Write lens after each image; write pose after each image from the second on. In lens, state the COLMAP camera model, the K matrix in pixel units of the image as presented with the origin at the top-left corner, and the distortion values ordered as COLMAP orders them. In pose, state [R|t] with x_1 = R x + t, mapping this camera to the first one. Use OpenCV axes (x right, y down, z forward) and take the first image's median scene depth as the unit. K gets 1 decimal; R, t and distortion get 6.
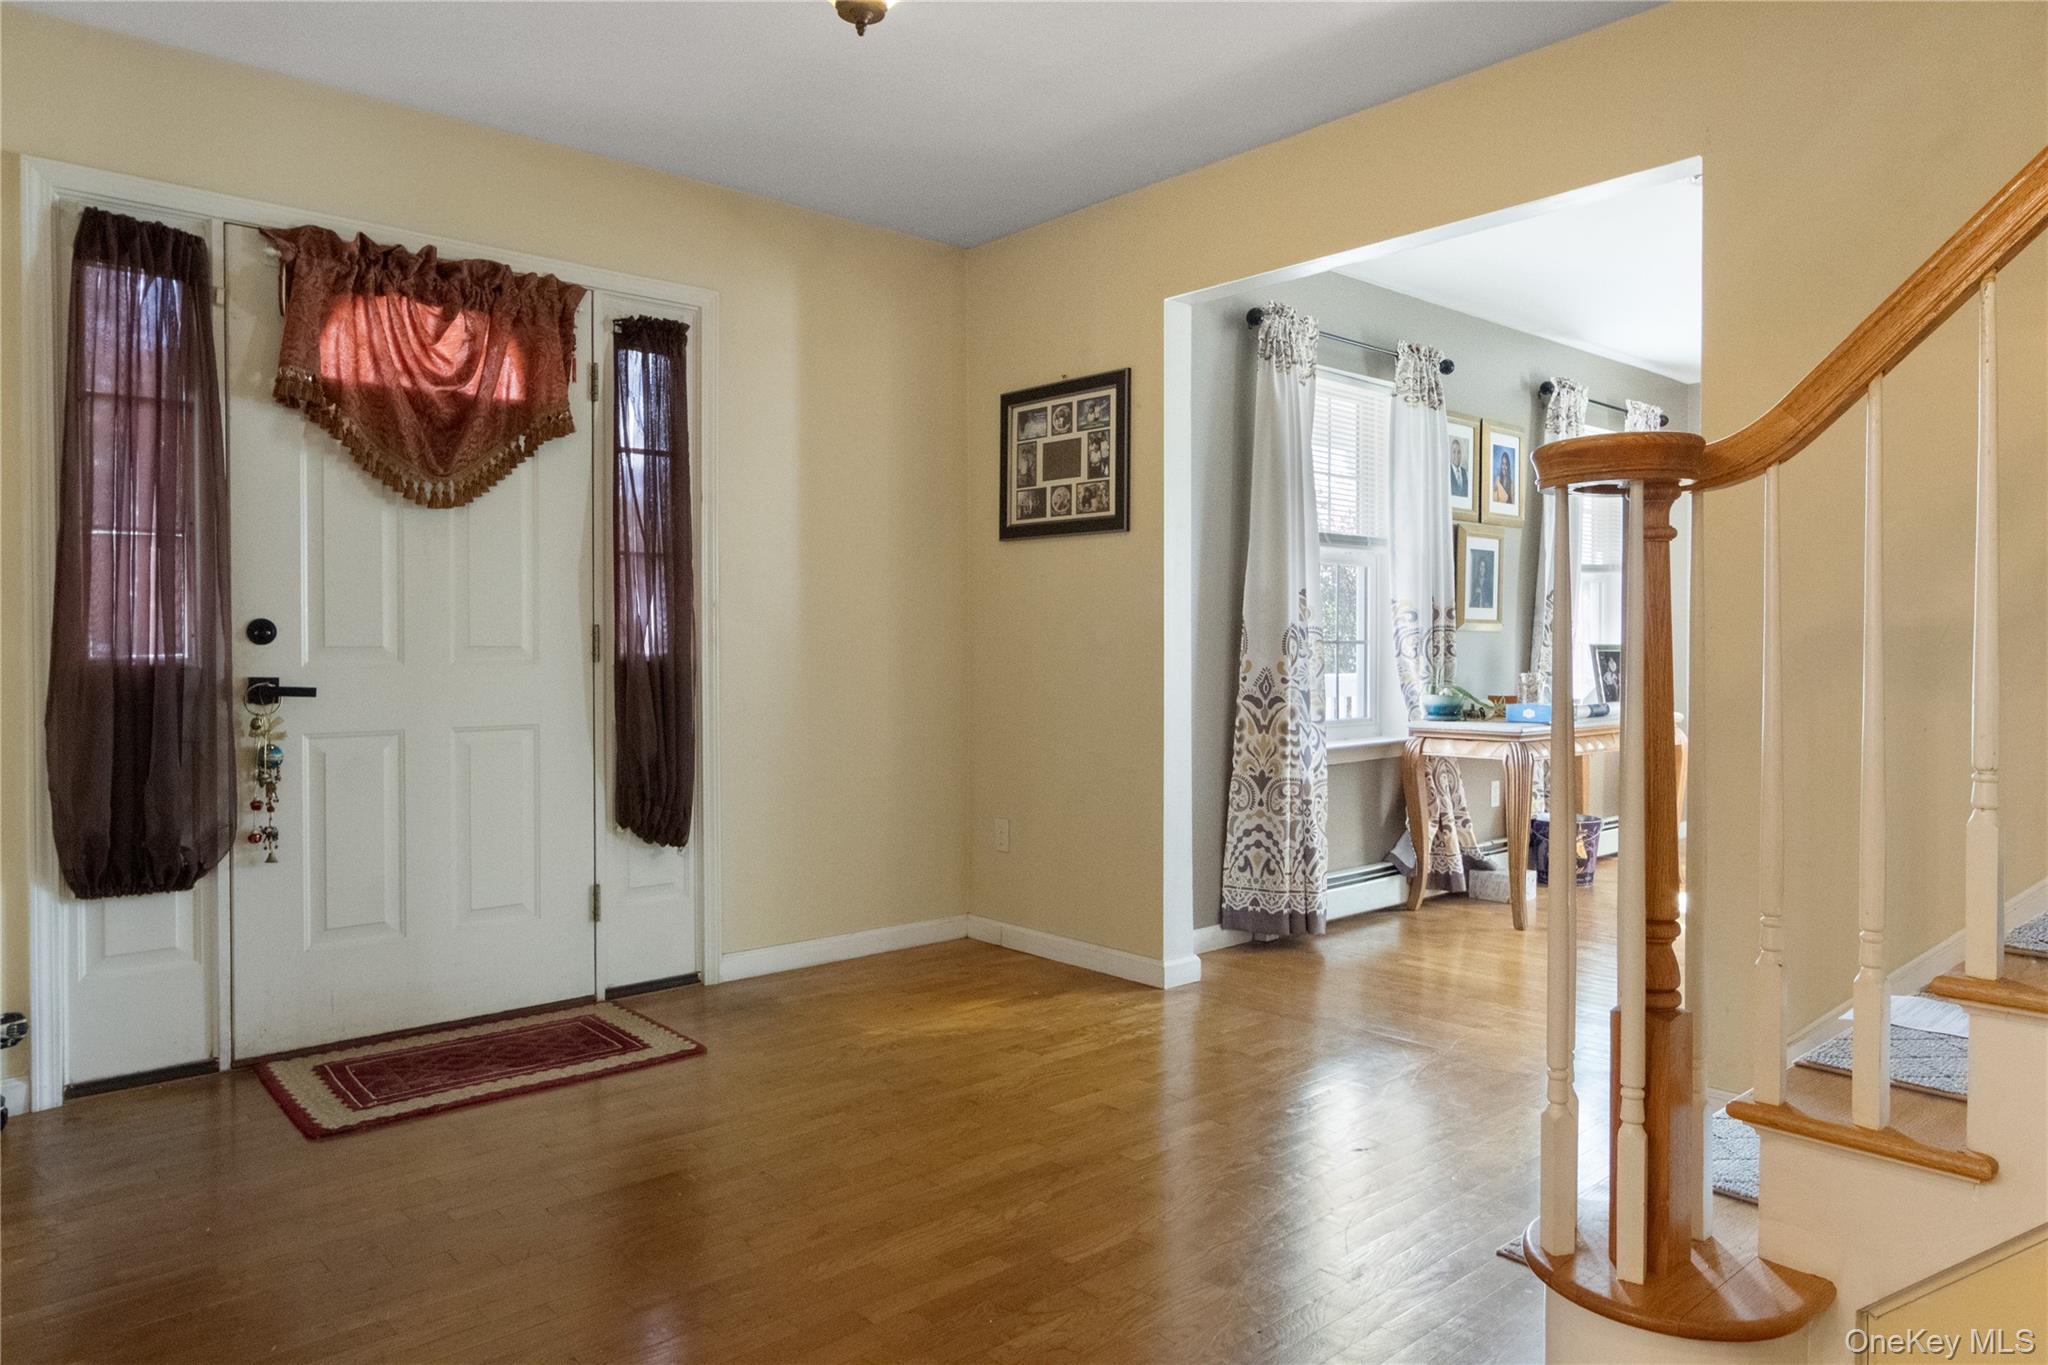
lens RADIAL K [[1305.8, 0, 1026.7], [0, 1305.8, 647.4], [0, 0, 1]] dist [-0.000827, 0.001349]
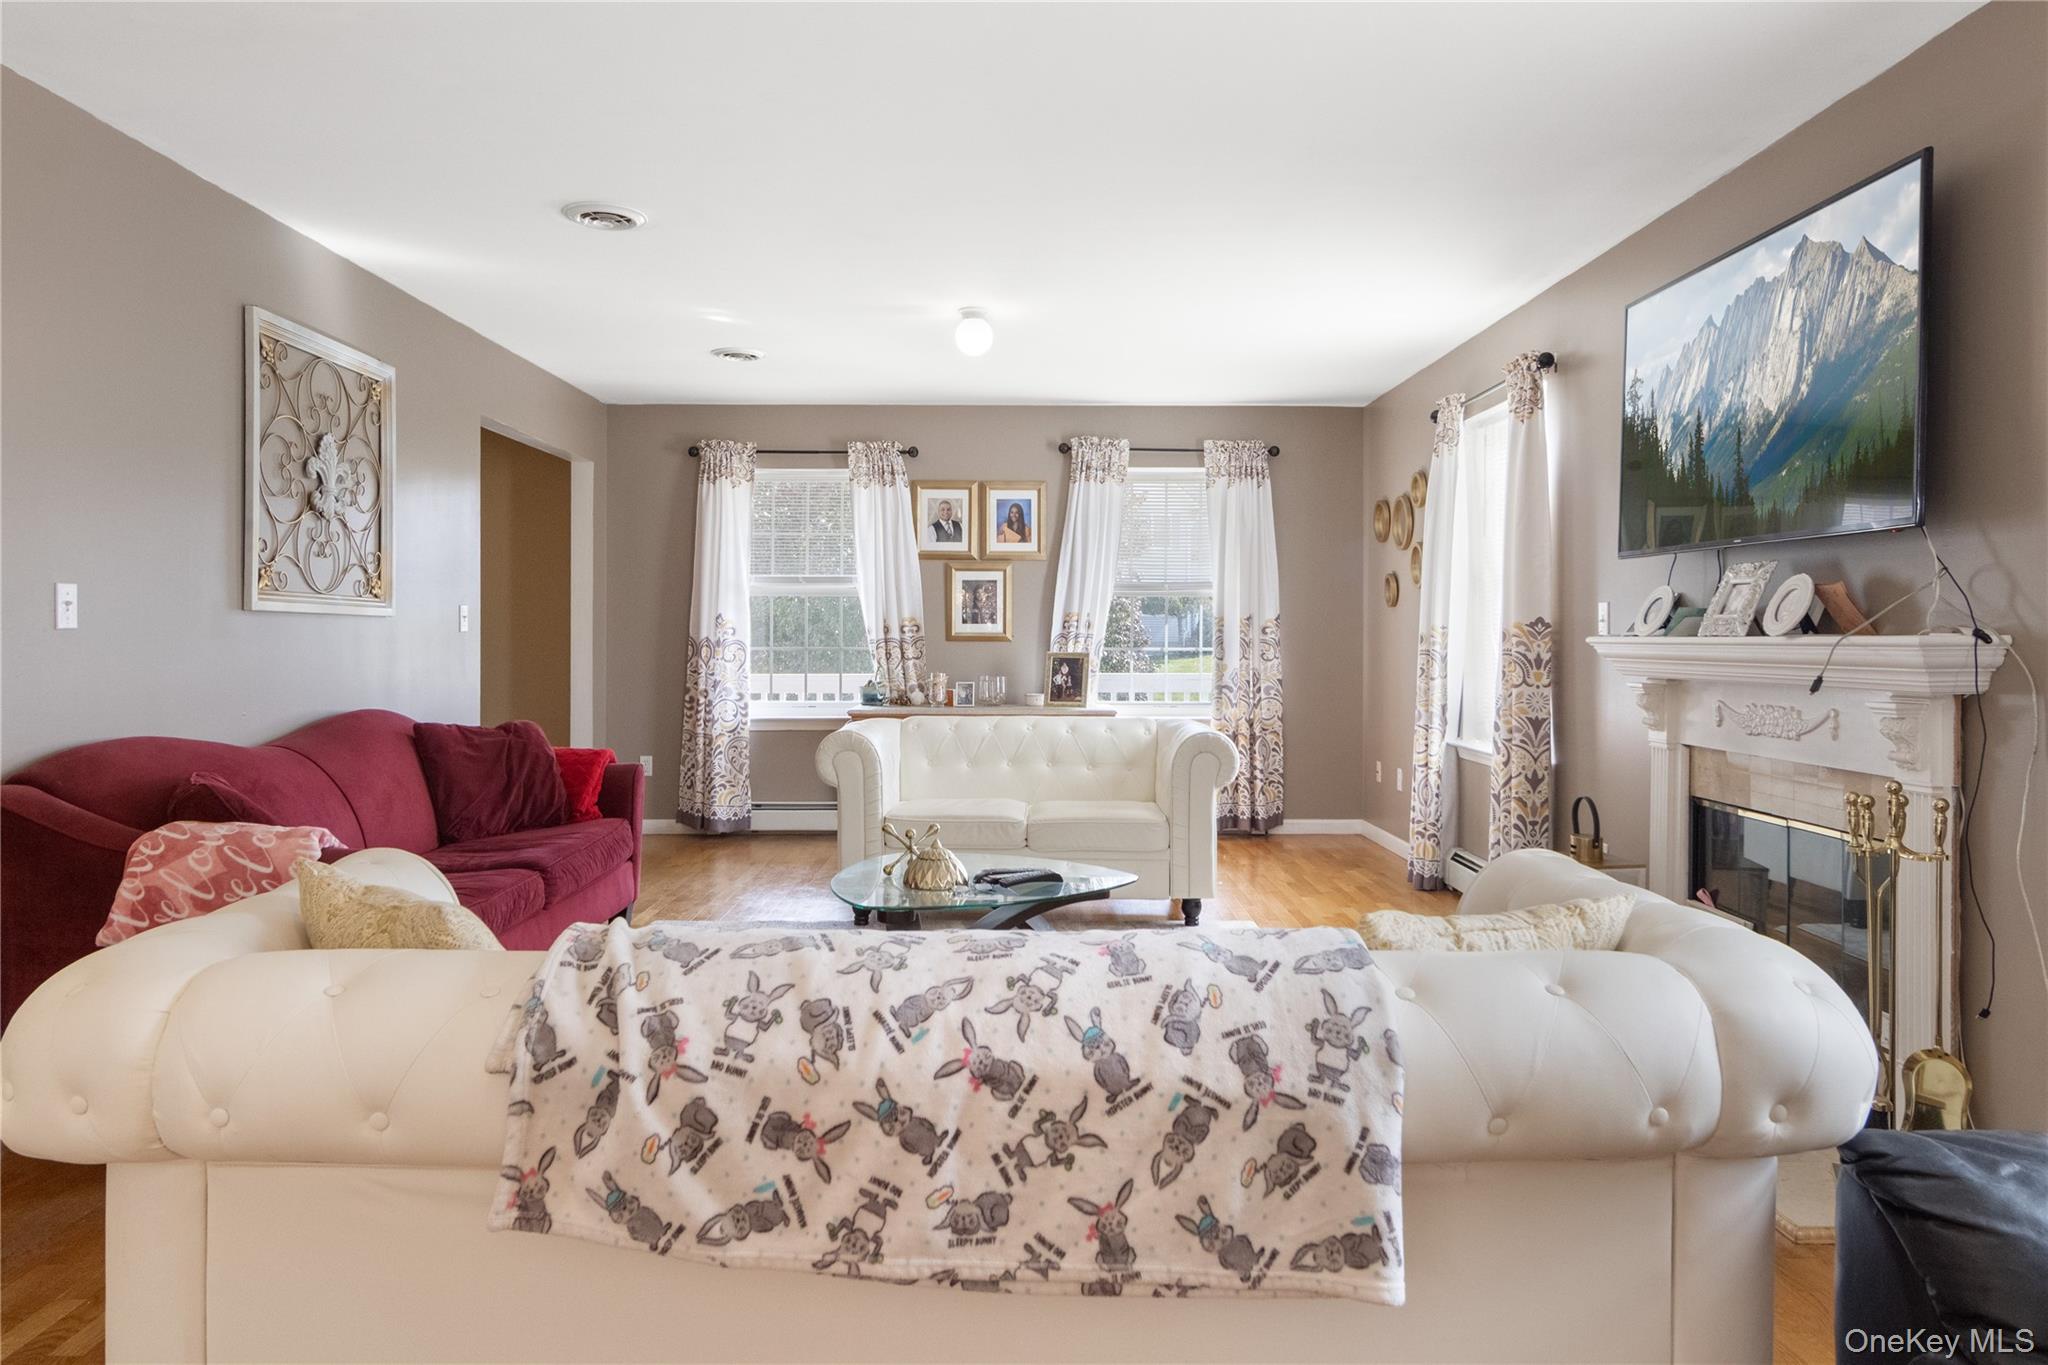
lens RADIAL K [[1305.8, 0, 1026.7], [0, 1305.8, 647.4], [0, 0, 1]] dist [-0.000827, 0.001349]
pose [[0.740914, -0.001964, -0.671597, 1.265359], [-0.004555, 0.999958, -0.007949, 0.003372], [0.671585, 0.008949, 0.740874, 0.052187]]
